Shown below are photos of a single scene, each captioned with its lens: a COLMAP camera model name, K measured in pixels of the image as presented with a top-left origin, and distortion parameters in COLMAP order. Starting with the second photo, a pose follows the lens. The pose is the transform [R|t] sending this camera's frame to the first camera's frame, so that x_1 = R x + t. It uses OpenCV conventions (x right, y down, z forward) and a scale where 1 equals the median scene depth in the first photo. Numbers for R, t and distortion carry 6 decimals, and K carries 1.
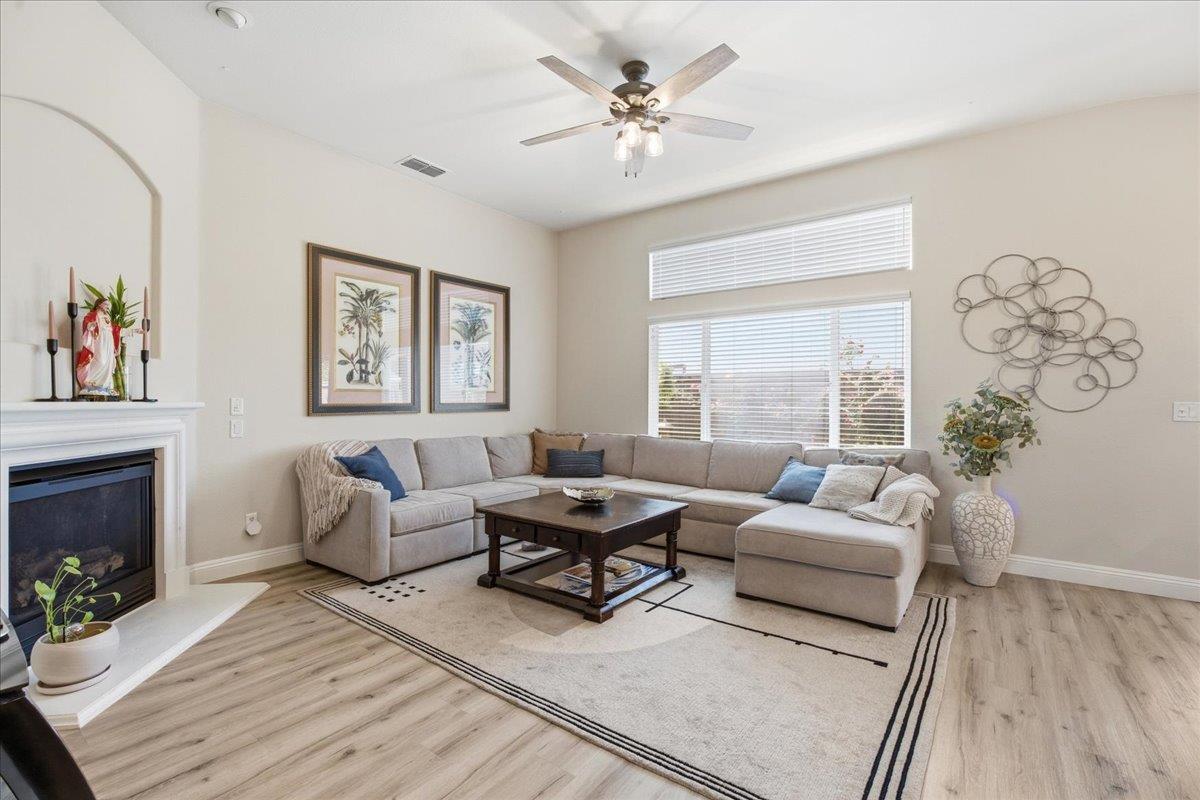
lens RADIAL K [[535.8, 0, 599.8], [0, 535.8, 398.7], [0, 0, 1]] dist [-0.009105, 0.000762]
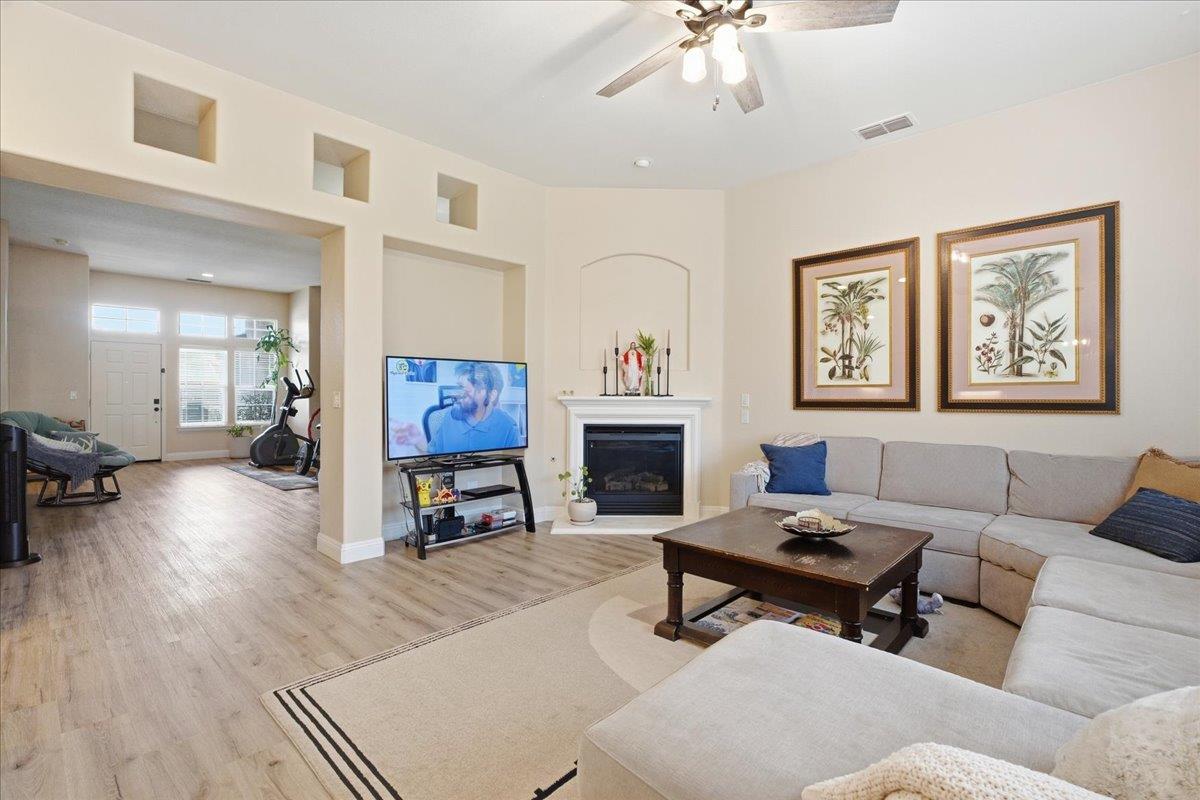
lens RADIAL K [[548.6, 0, 602.5], [0, 548.6, 394.3], [0, 0, 1]] dist [-0.009462, 0.001375]
pose [[-0.122100, -0.005026, -0.992505, 0.717555], [-0.000892, 0.999987, -0.004955, 0.006345], [0.992517, 0.000280, -0.122103, 0.772116]]
